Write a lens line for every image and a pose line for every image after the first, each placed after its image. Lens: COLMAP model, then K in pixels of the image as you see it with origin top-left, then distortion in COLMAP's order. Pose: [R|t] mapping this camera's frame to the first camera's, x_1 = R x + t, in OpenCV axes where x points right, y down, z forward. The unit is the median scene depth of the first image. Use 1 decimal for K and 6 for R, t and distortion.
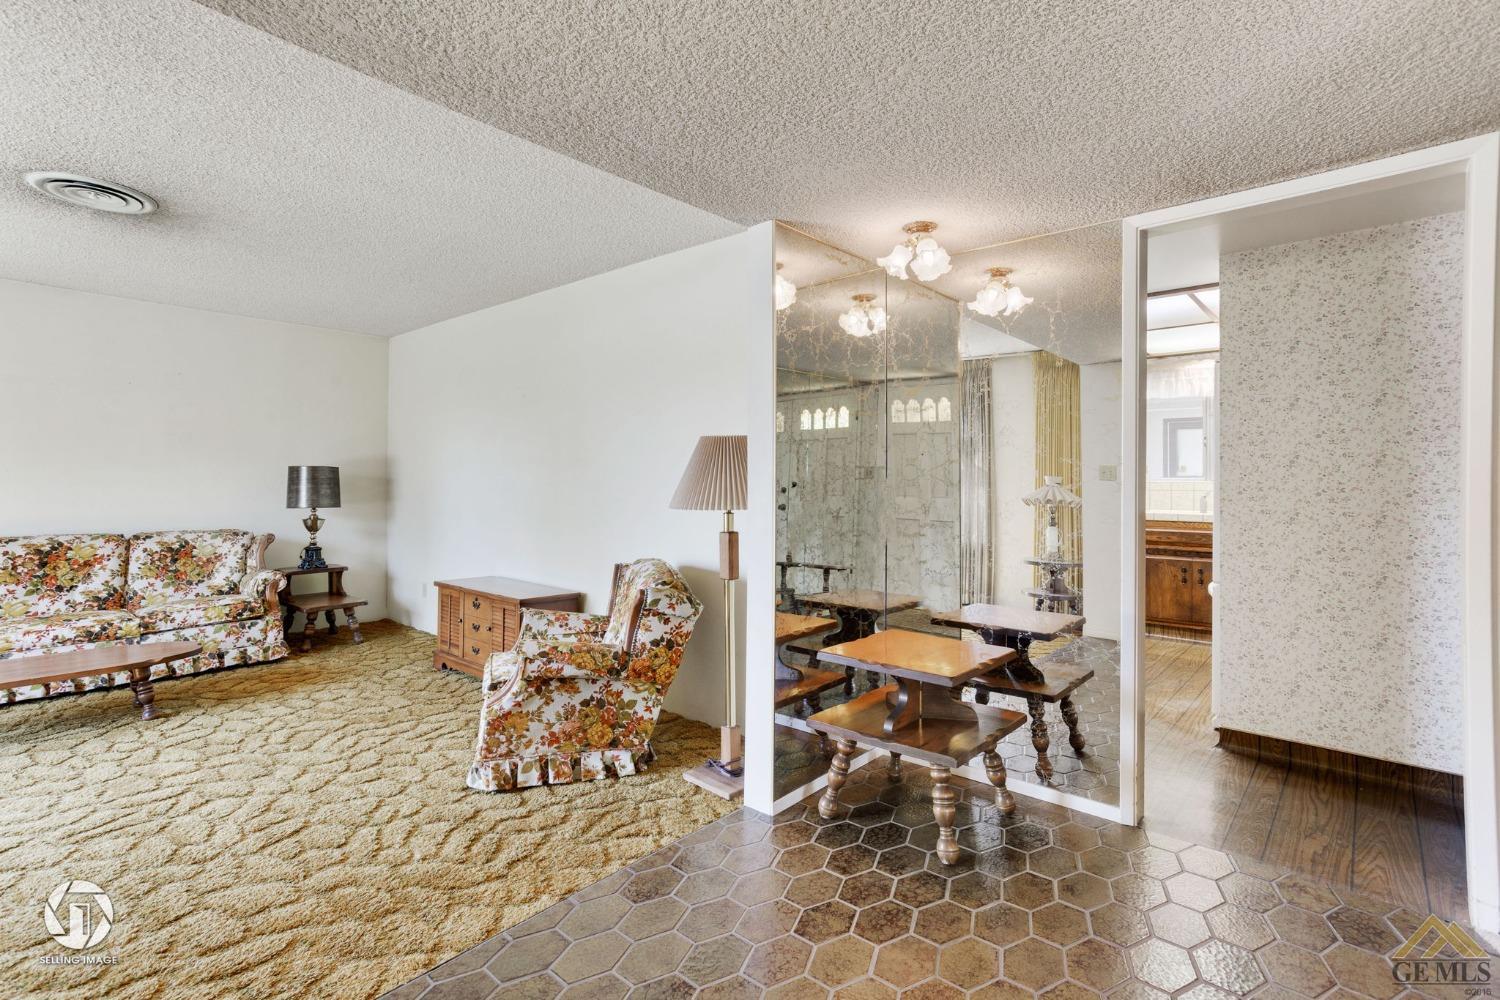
lens RADIAL K [[698.4, 0, 747.5], [0, 698.4, 486.0], [0, 0, 1]] dist [-0.002062, 0.019943]
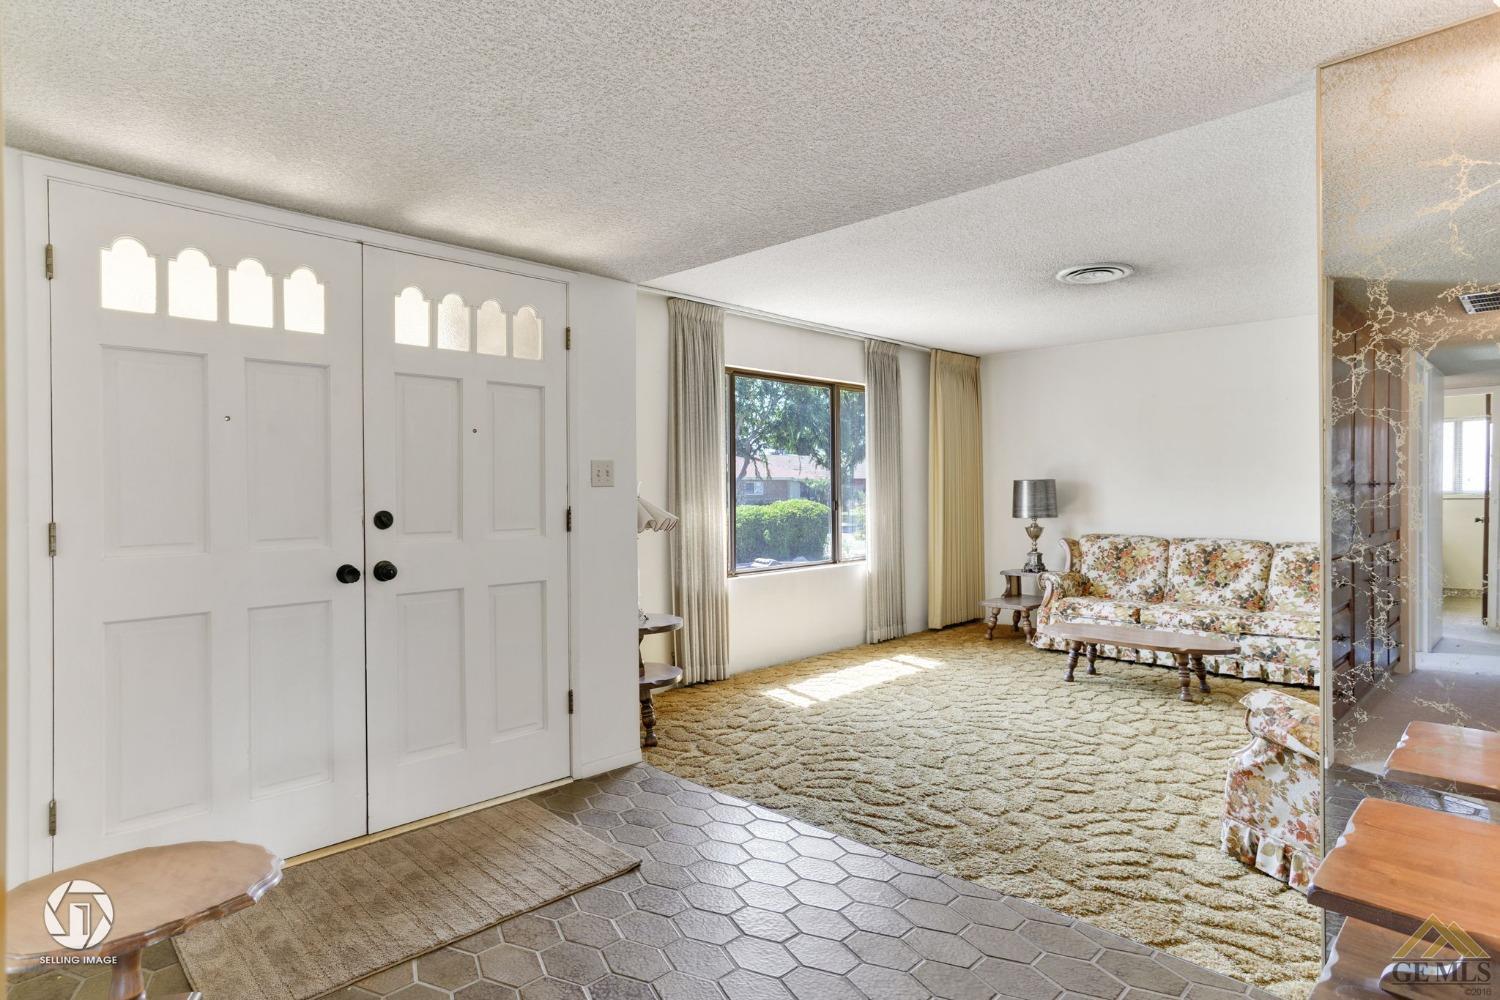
lens RADIAL K [[794.6, 0, 740.6], [0, 794.6, 490.2], [0, 0, 1]] dist [-0.035737, 0.035534]
pose [[-0.021259, -0.003714, -0.999767, 0.402977], [-0.005849, 0.999976, -0.003591, -0.001754], [0.999757, 0.005771, -0.021280, 0.275312]]
